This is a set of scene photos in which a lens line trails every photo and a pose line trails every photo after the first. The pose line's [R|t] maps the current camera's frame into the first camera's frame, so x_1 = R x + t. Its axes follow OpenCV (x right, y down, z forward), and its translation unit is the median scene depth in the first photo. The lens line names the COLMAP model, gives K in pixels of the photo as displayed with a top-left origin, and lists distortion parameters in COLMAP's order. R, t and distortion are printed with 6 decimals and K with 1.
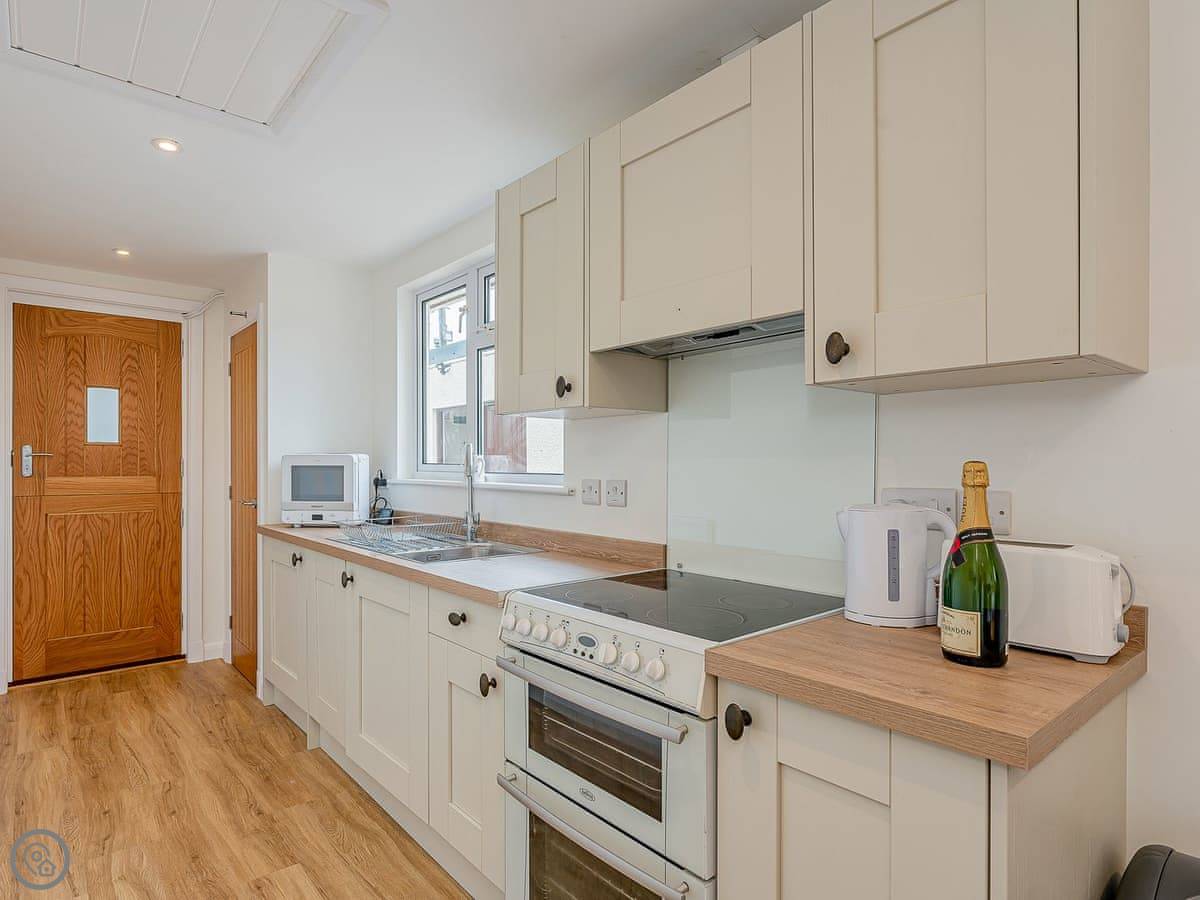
lens RADIAL K [[675.1, 0, 595.4], [0, 675.1, 459.7], [0, 0, 1]] dist [-0.004429, -0.001135]
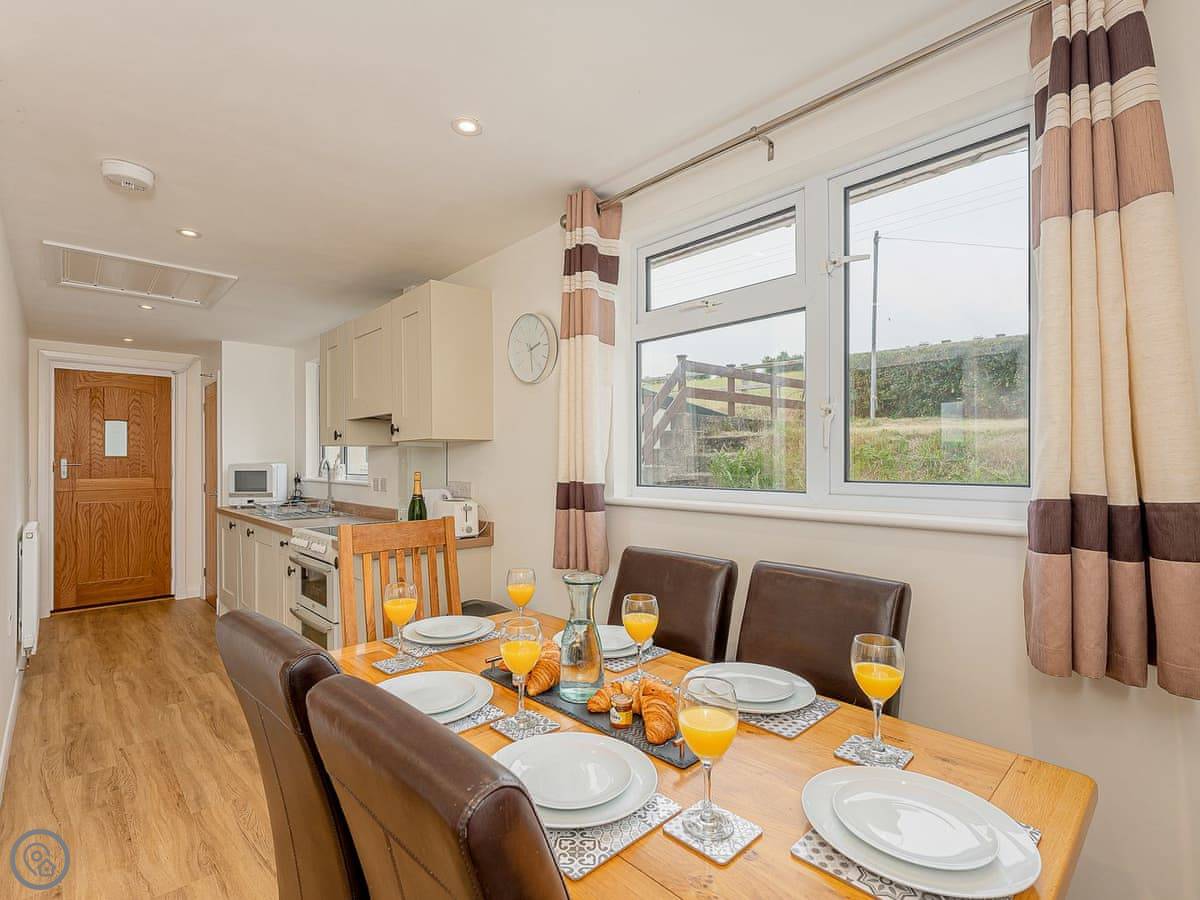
lens RADIAL K [[583.1, 0, 630.8], [0, 583.1, 453.6], [0, 0, 1]] dist [-0.005392, -0.000774]
pose [[0.996634, -0.004892, 0.081829, 0.370937], [0.005619, 0.999947, -0.008649, -0.014670], [-0.081783, 0.009079, 0.996609, -0.466660]]
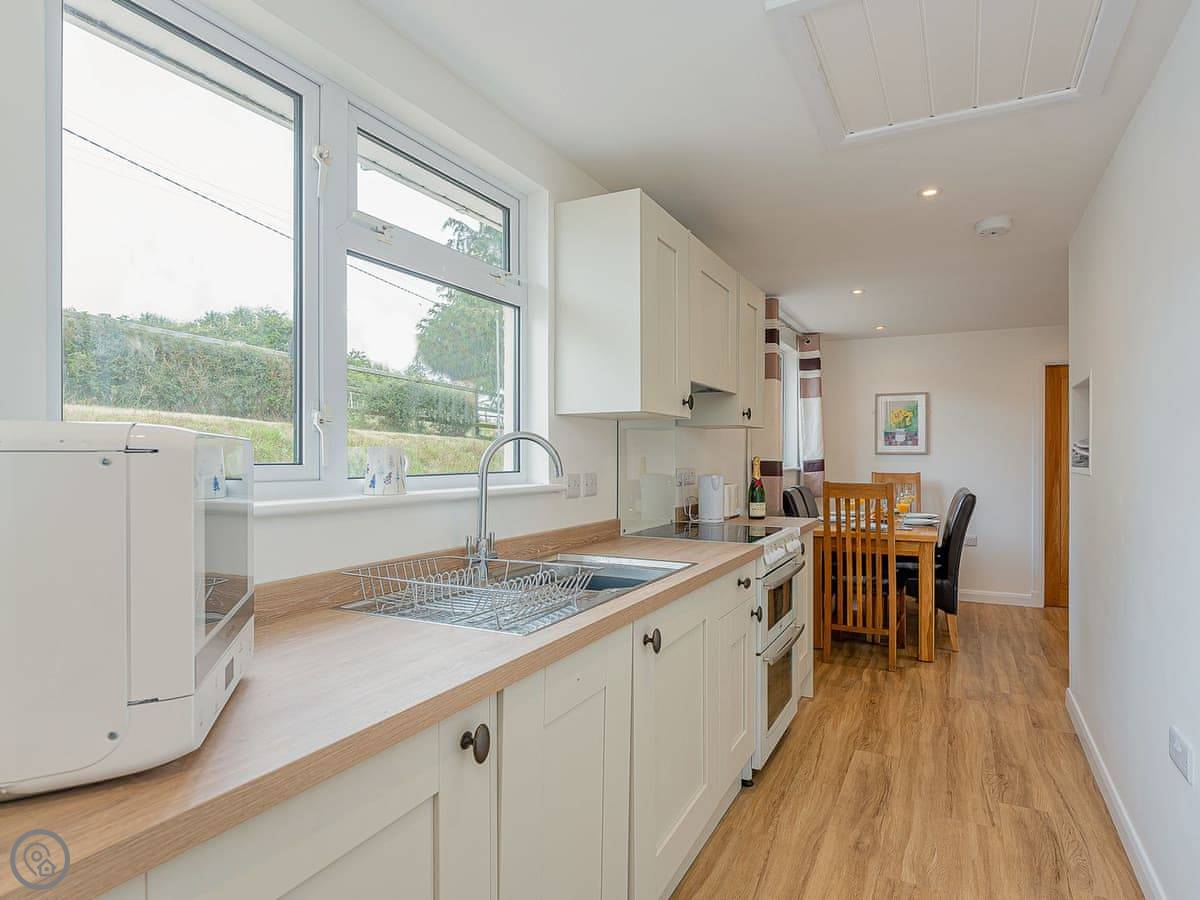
lens RADIAL K [[675.1, 0, 595.4], [0, 675.1, 459.7], [0, 0, 1]] dist [-0.004429, -0.001135]
pose [[-0.371151, -0.004331, 0.928563, -0.630317], [-0.001396, 0.999991, 0.004106, 0.001840], [-0.928572, 0.000228, -0.371153, 0.861496]]
